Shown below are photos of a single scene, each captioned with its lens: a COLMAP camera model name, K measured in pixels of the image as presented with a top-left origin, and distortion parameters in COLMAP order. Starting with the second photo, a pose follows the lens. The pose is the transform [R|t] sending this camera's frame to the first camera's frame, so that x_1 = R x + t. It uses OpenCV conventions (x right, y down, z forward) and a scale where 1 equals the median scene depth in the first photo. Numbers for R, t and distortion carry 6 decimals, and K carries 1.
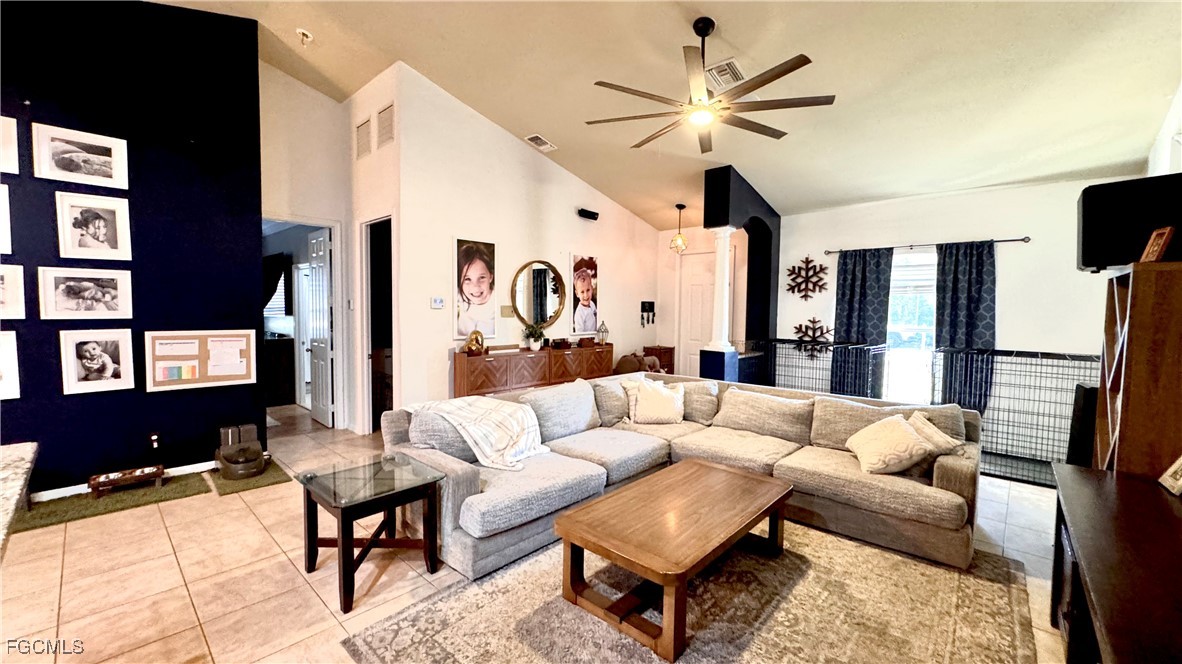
lens RADIAL K [[471.9, 0, 591.0], [0, 471.9, 332.0], [0, 0, 1]] dist [0.000500, -0.000050]
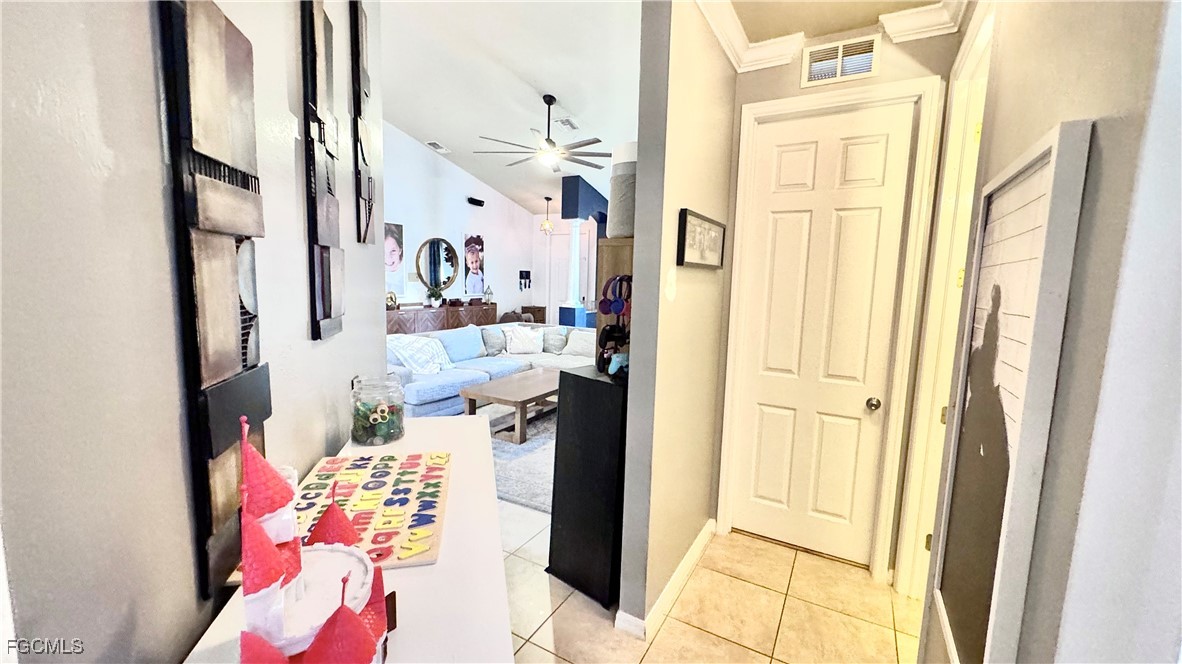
lens RADIAL K [[471.9, 0, 591.0], [0, 471.9, 332.0], [0, 0, 1]] dist [0.000500, -0.000050]
pose [[0.973563, -0.011239, 0.228144, 0.002428], [-0.004704, 0.997590, 0.069219, 0.016762], [-0.228372, -0.068463, 0.971164, -0.424534]]
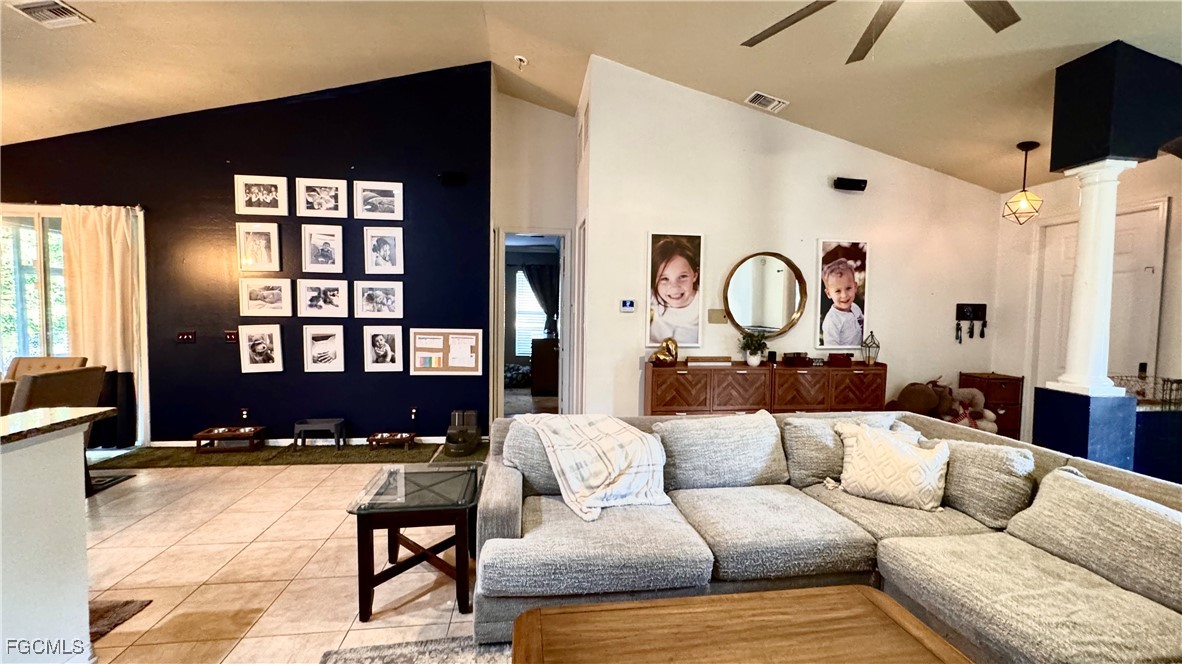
lens RADIAL K [[471.9, 0, 591.0], [0, 471.9, 332.0], [0, 0, 1]] dist [0.000500, -0.000050]
pose [[0.768591, 0.032101, -0.638935, 0.197706], [-0.038938, 0.999236, 0.003364, -0.010714], [0.638555, 0.022294, 0.769254, 0.237793]]
